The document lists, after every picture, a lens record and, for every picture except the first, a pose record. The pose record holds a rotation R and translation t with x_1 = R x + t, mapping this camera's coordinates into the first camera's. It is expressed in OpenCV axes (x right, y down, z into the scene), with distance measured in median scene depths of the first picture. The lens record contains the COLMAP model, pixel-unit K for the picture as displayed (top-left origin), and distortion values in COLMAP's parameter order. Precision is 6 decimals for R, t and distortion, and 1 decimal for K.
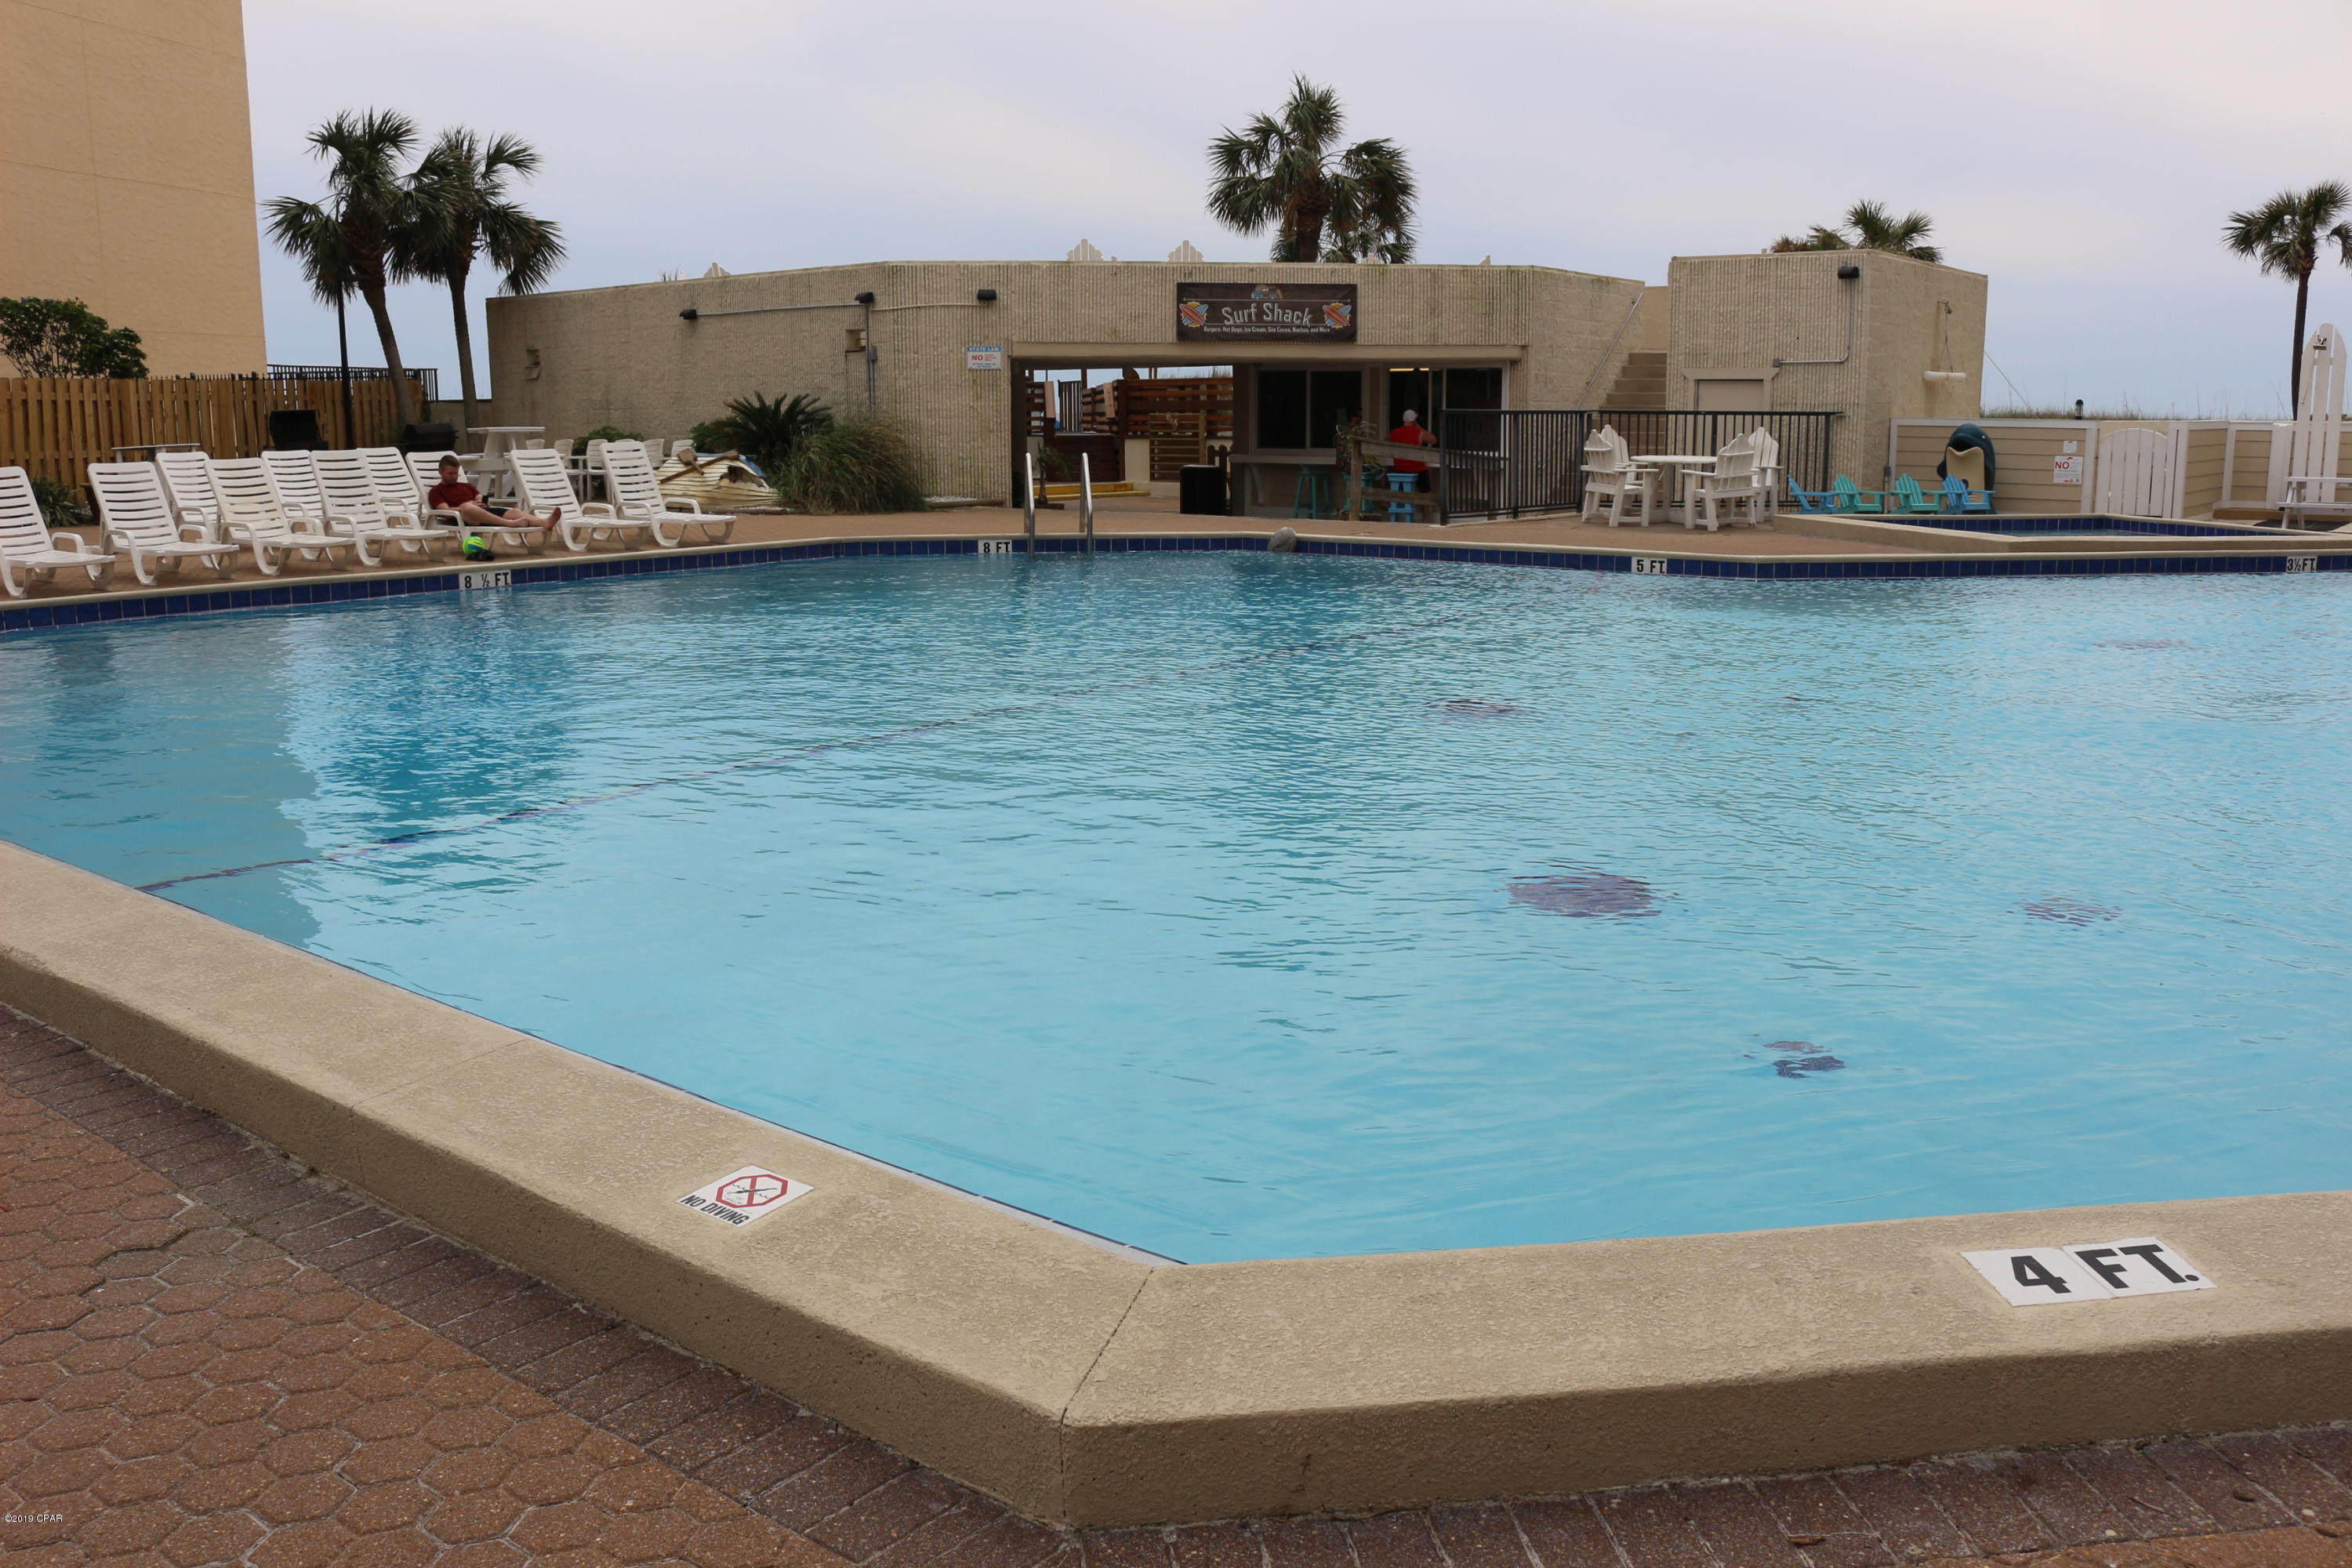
lens RADIAL K [[1949.6, 0, 1176.5], [0, 1949.6, 772.1], [0, 0, 1]] dist [-0.148510, 0.088042]
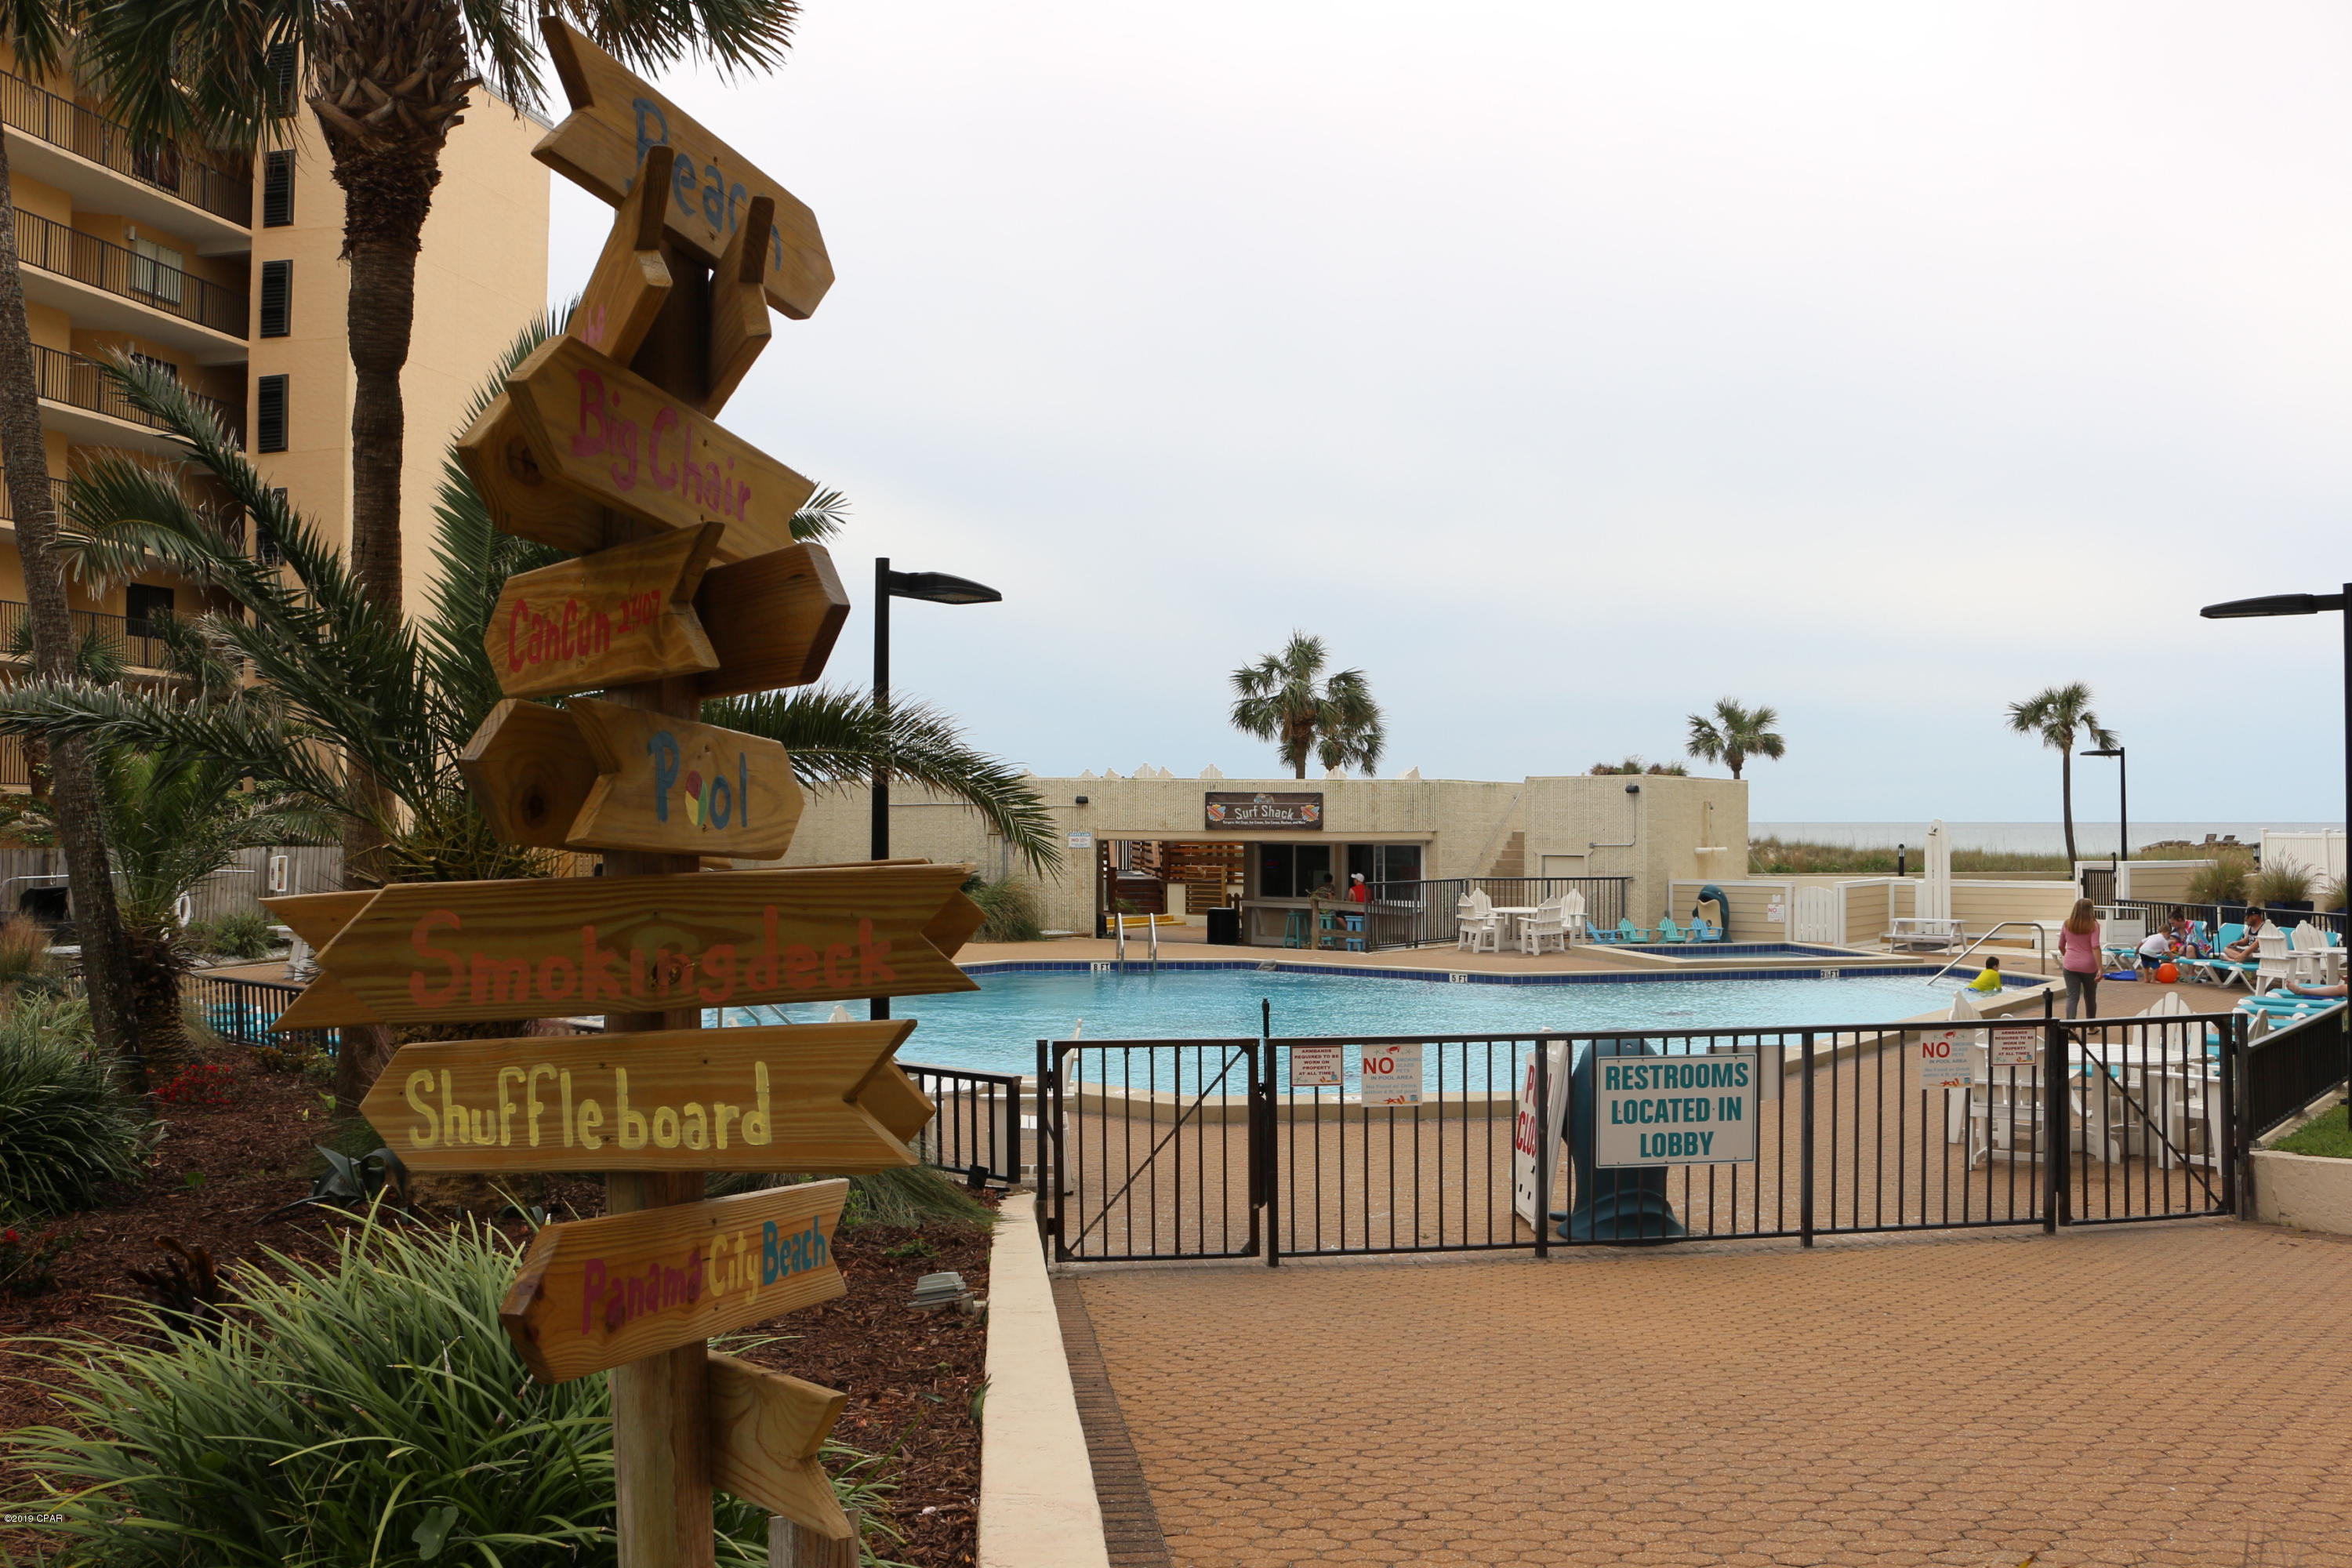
lens RADIAL K [[1949.6, 0, 1179.2], [0, 1949.6, 804.6], [0, 0, 1]] dist [-0.148510, 0.088042]
pose [[0.999873, 0.004950, -0.015165, 0.002892], [-0.007775, 0.981303, -0.192311, 0.053435], [0.013929, 0.192405, 0.981217, -0.509183]]
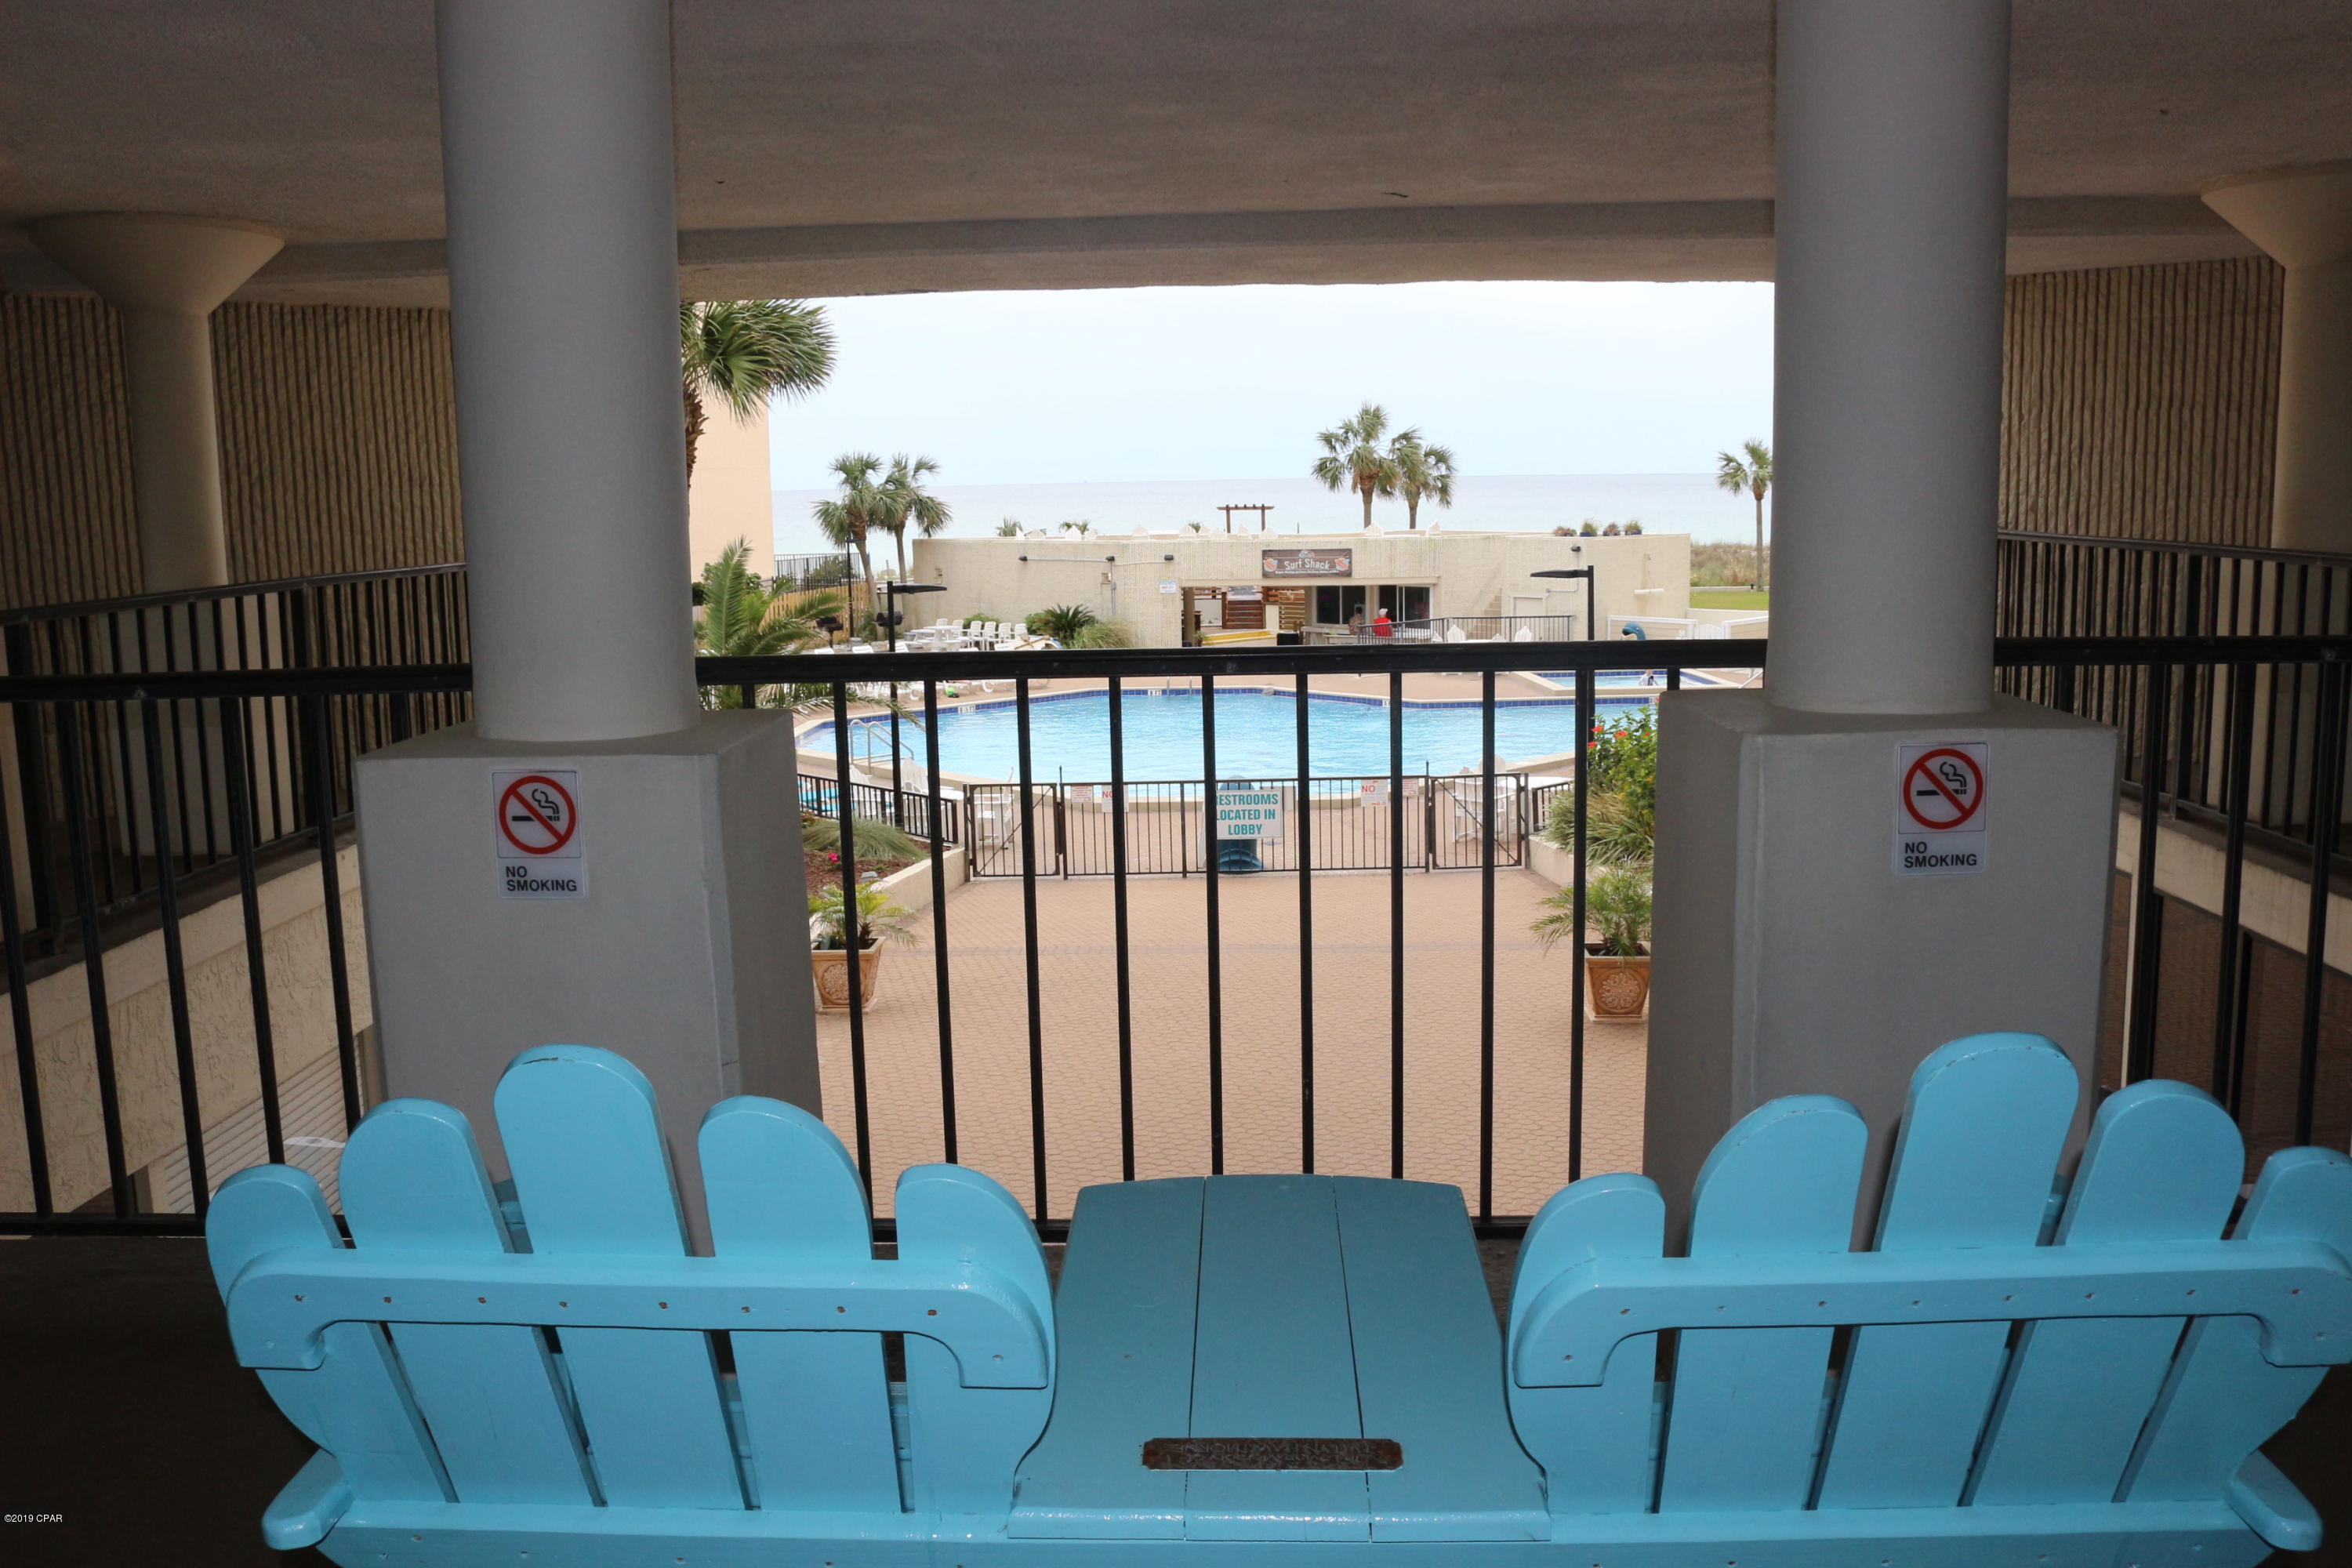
lens RADIAL K [[1949.6, 0, 1175.8], [0, 1949.6, 797.5], [0, 0, 1]] dist [-0.148510, 0.088042]
pose [[0.989939, 0.007928, -0.141274, 0.197572], [-0.010941, 0.999729, -0.020567, 0.049234], [0.141072, 0.021906, 0.989757, -1.011905]]
